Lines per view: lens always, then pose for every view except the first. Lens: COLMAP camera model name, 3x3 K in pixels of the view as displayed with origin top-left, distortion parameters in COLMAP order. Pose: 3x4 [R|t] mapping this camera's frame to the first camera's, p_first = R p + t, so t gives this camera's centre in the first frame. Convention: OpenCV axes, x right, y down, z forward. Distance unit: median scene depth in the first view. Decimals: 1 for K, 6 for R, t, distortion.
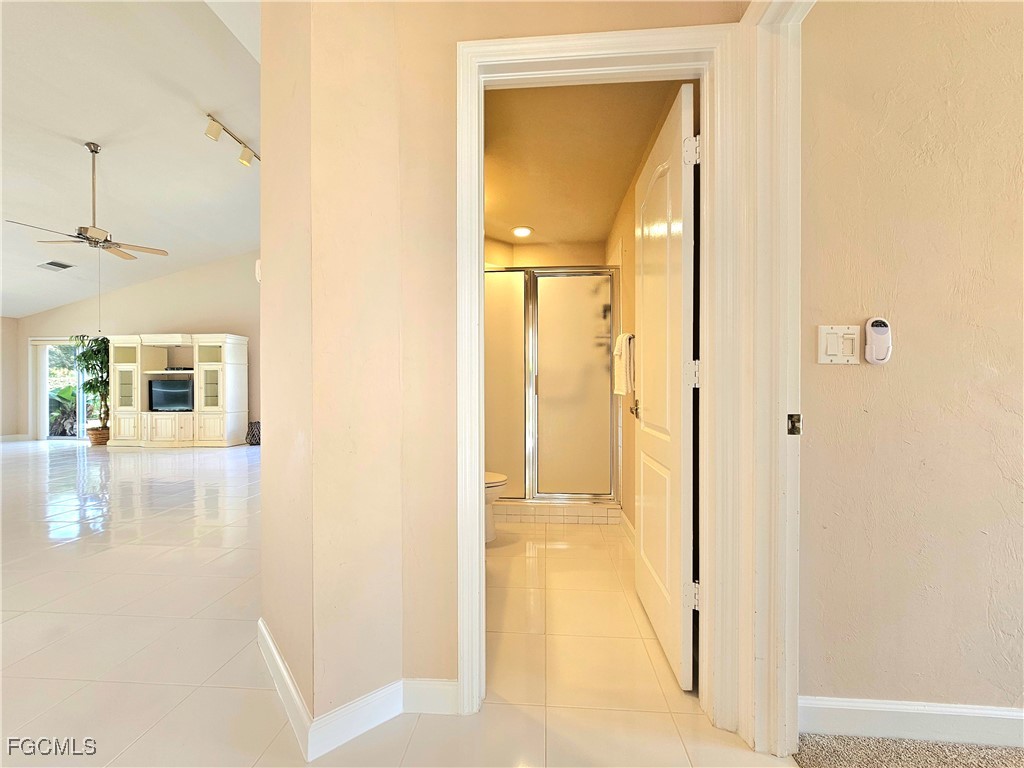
lens RADIAL K [[415.9, 0, 496.2], [0, 415.9, 385.6], [0, 0, 1]] dist [-0.003592, 0.001852]
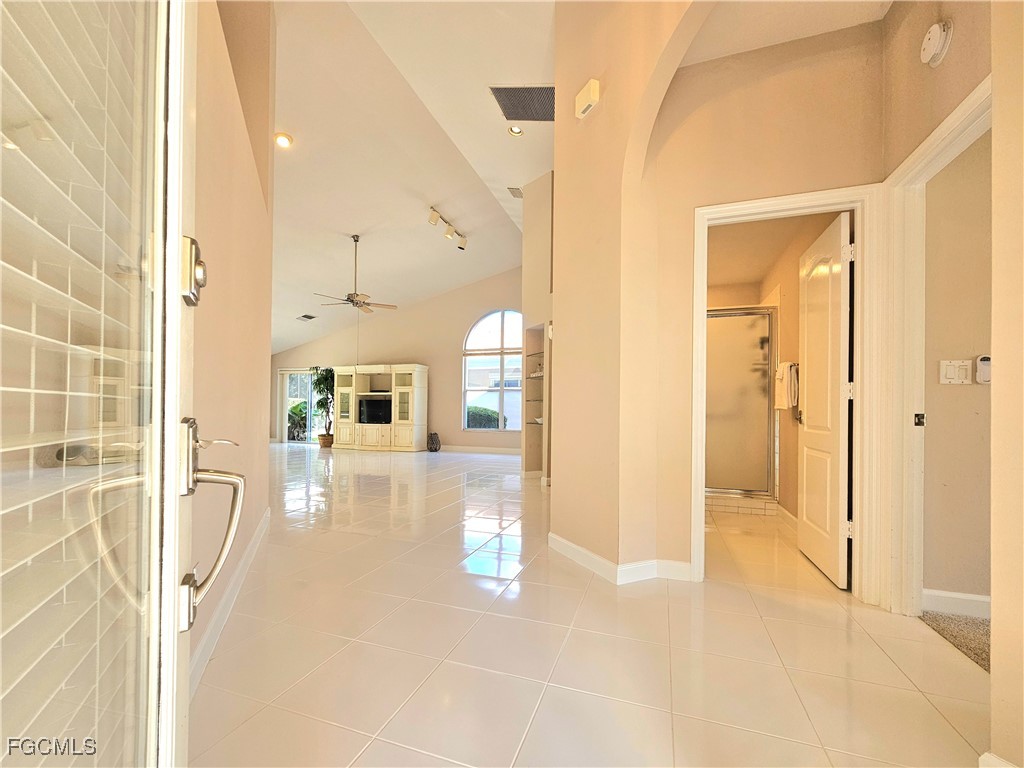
lens RADIAL K [[415.9, 0, 488.2], [0, 415.9, 405.9], [0, 0, 1]] dist [-0.003592, 0.001852]
pose [[0.963364, 0.009176, -0.268039, -0.131392], [-0.011272, 0.999917, -0.006285, 0.016778], [0.267959, 0.009076, 0.963388, -0.276612]]
